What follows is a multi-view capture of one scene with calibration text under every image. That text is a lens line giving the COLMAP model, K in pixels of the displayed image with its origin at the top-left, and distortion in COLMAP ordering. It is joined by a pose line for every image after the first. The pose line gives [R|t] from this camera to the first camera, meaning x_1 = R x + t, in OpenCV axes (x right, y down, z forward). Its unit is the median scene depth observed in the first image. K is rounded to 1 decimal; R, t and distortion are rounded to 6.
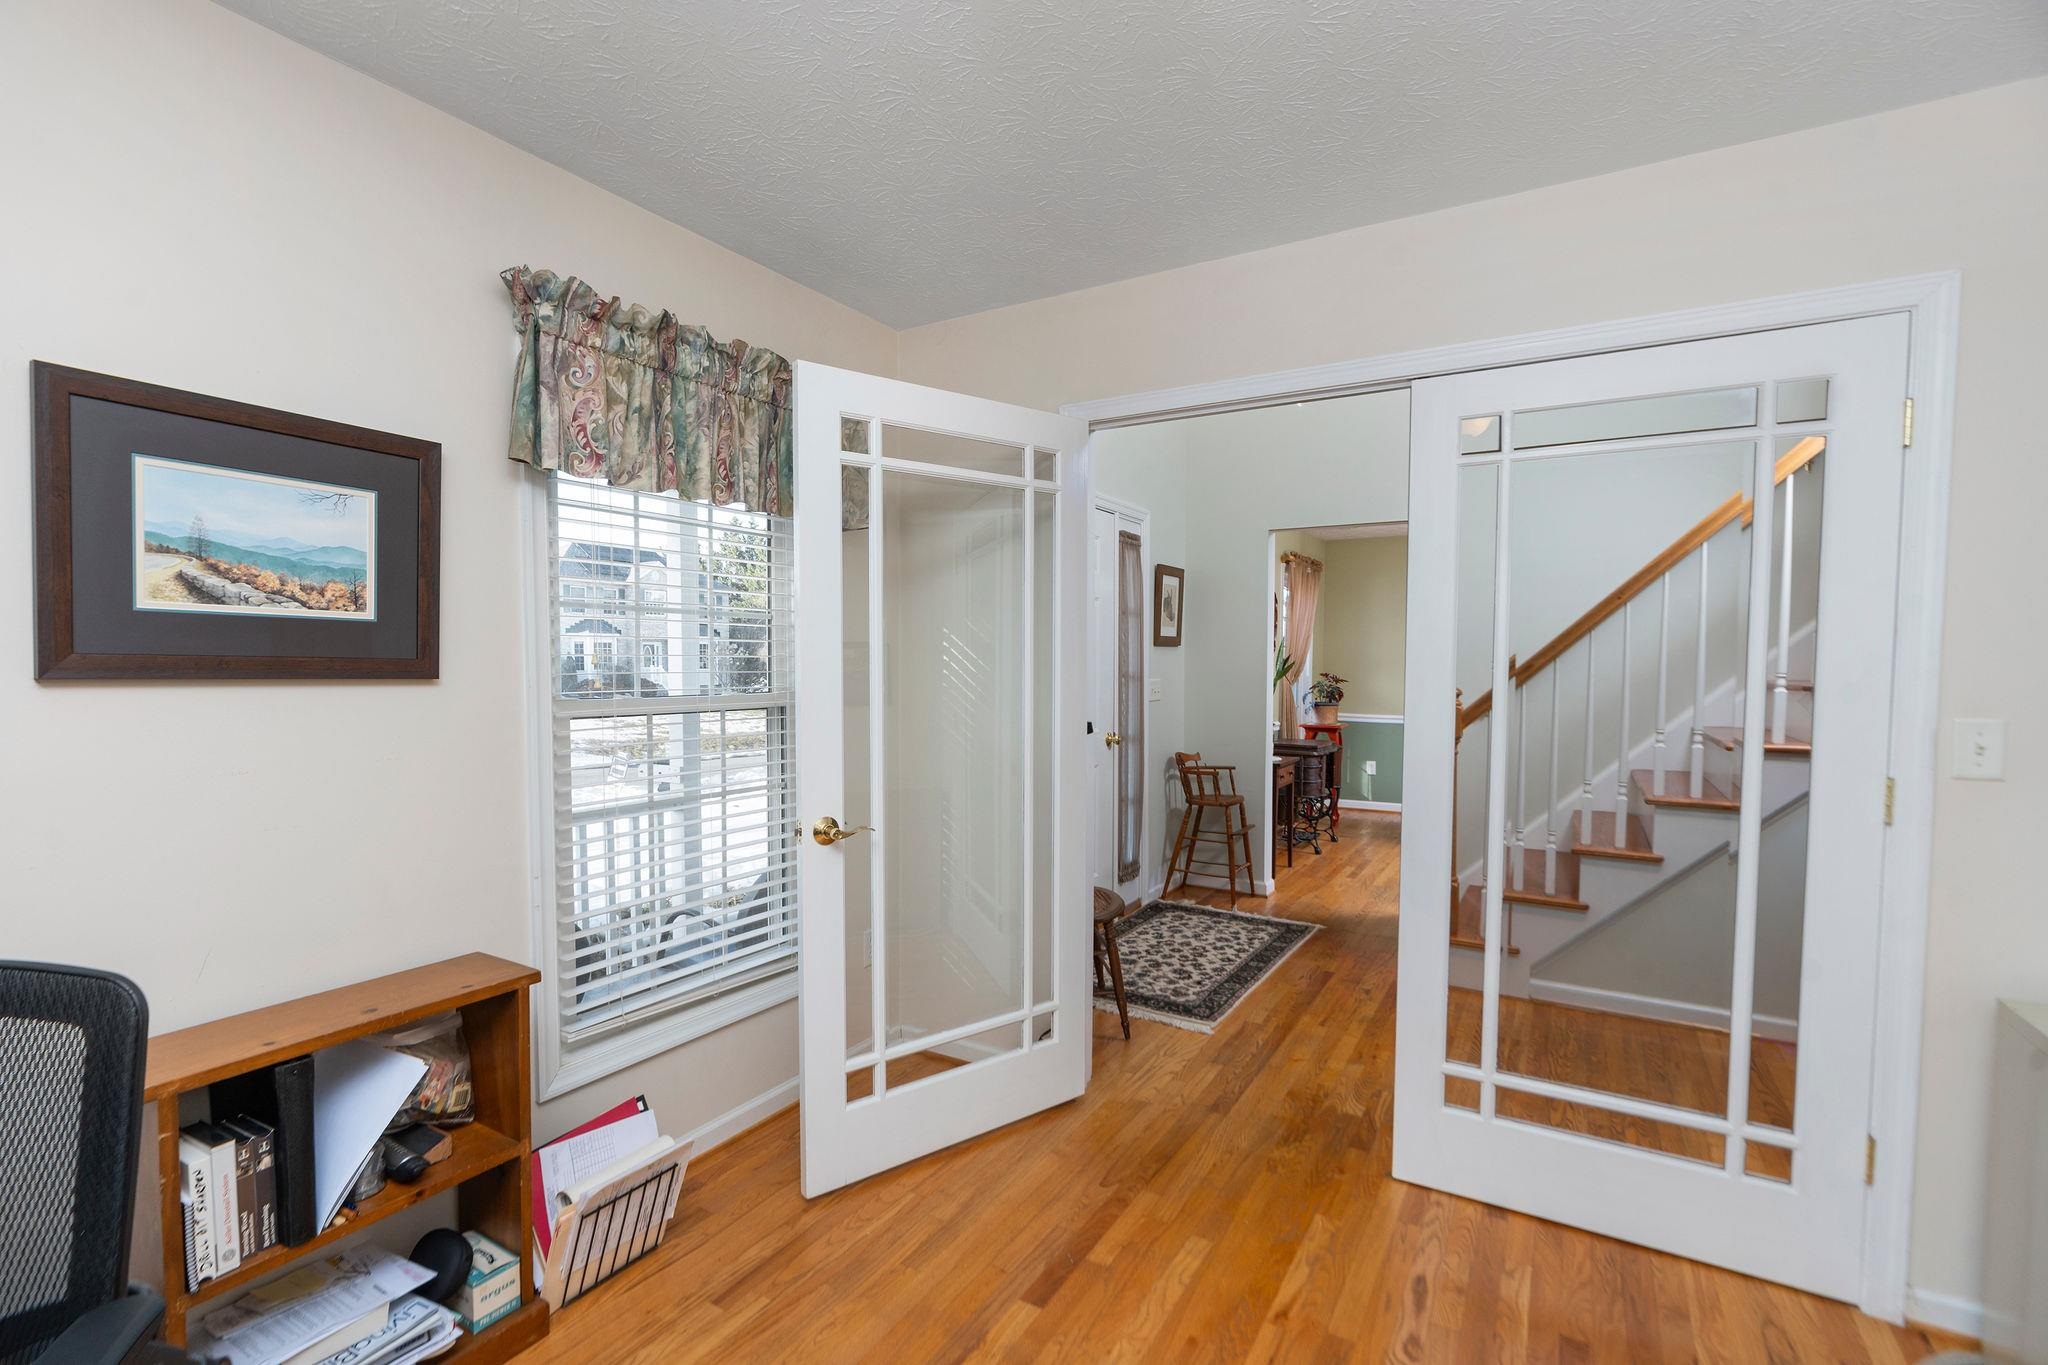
lens RADIAL K [[952.1, 0, 1012.0], [0, 952.1, 692.8], [0, 0, 1]] dist [0.002538, 0.001913]
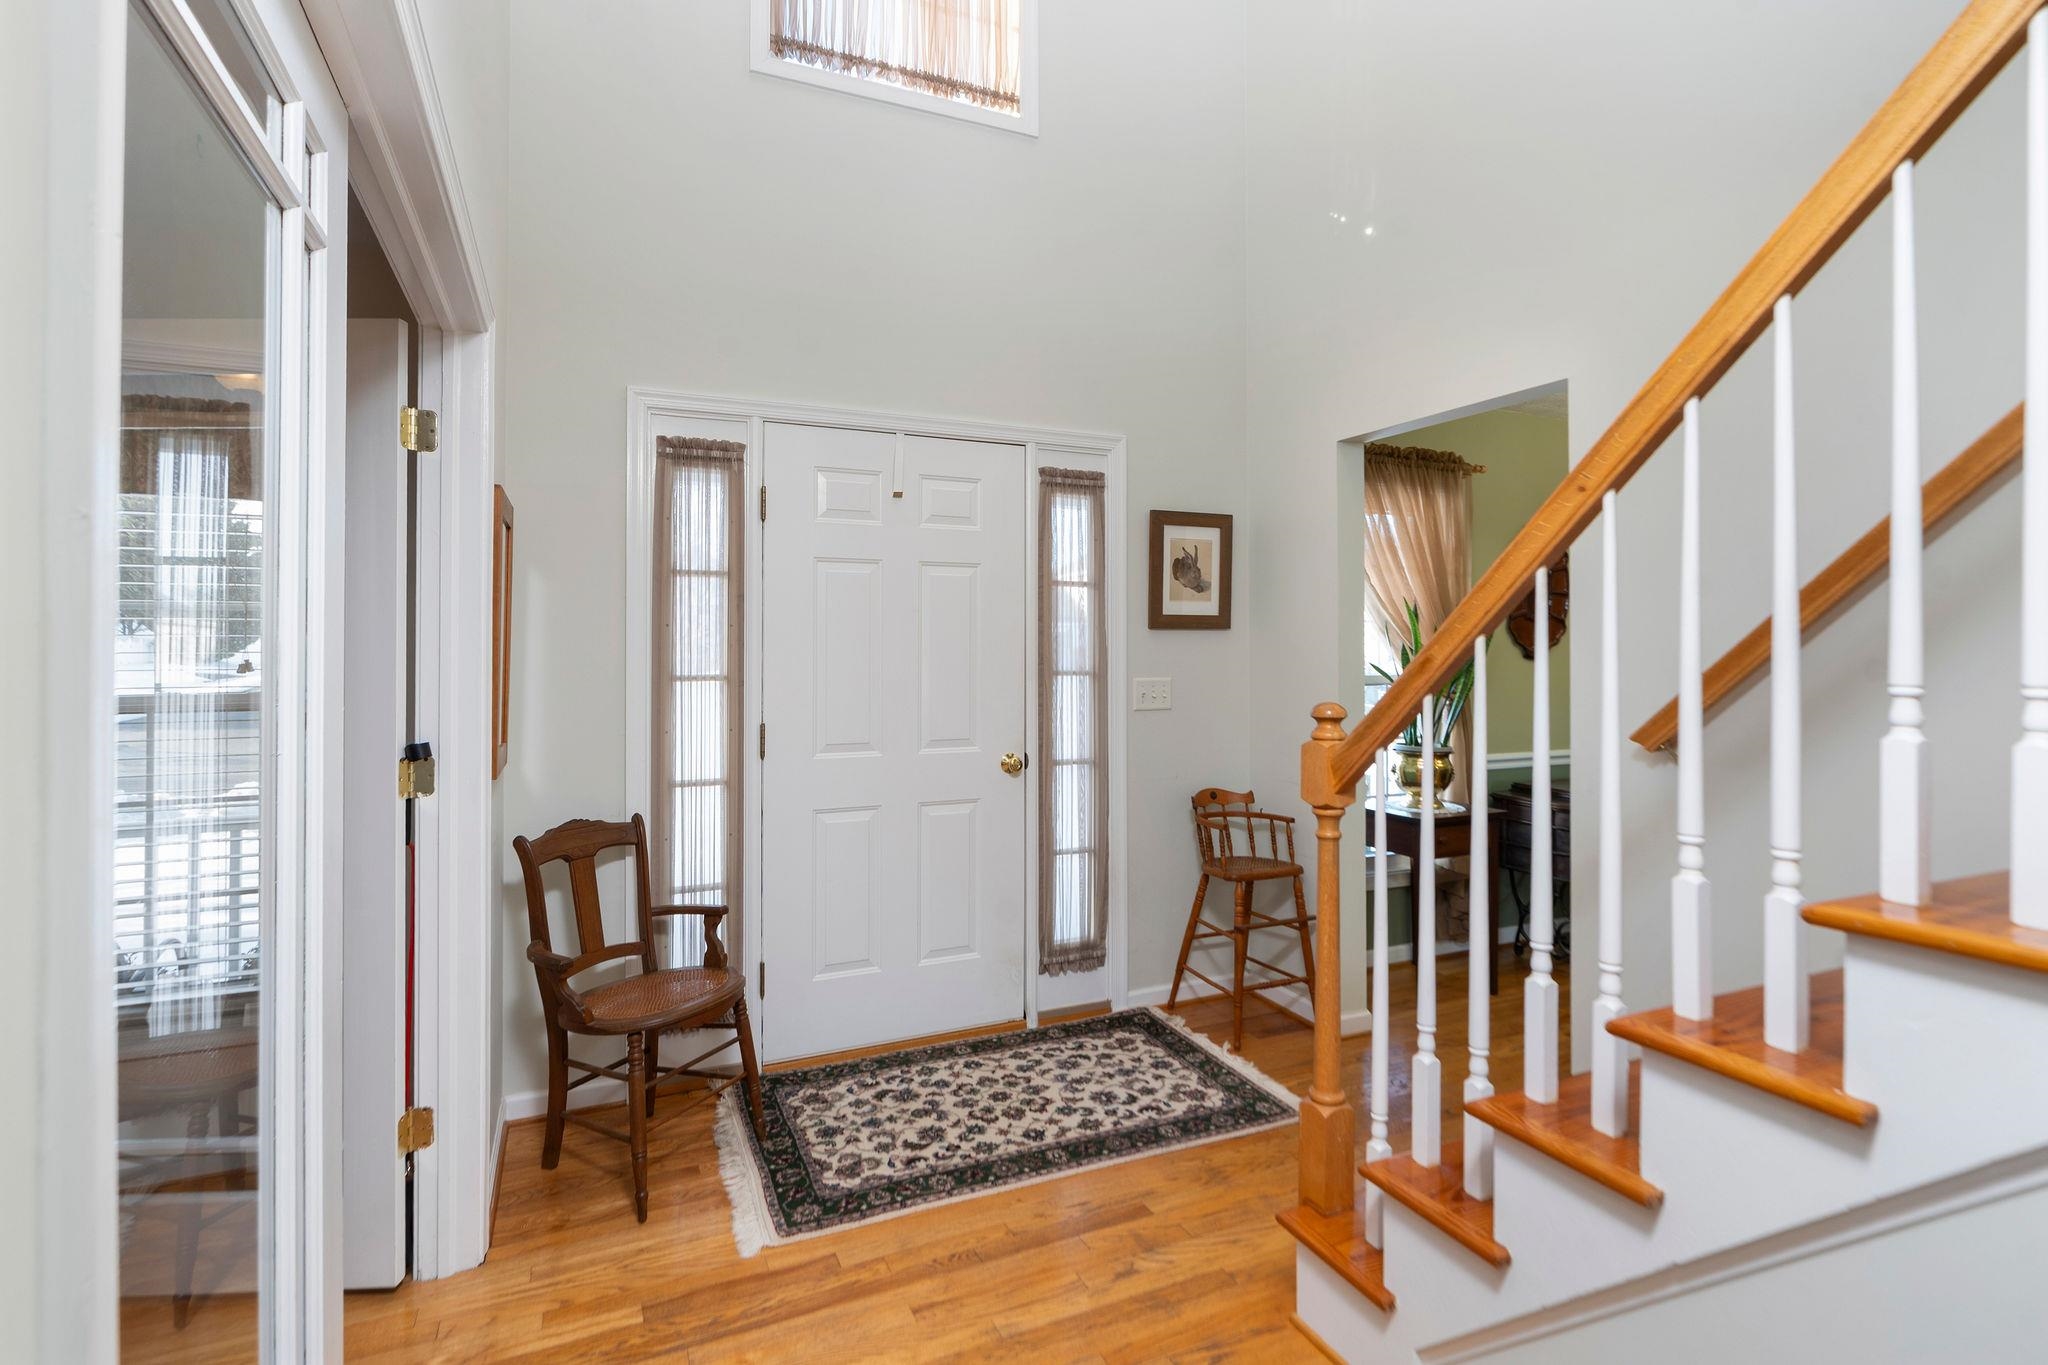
lens RADIAL K [[952.1, 0, 987.0], [0, 952.1, 649.4], [0, 0, 1]] dist [0.002538, 0.001913]
pose [[0.808089, -0.020441, -0.588705, 0.602335], [-0.009756, 0.998796, -0.048073, -0.001582], [0.588979, 0.044591, 0.806917, 0.501111]]
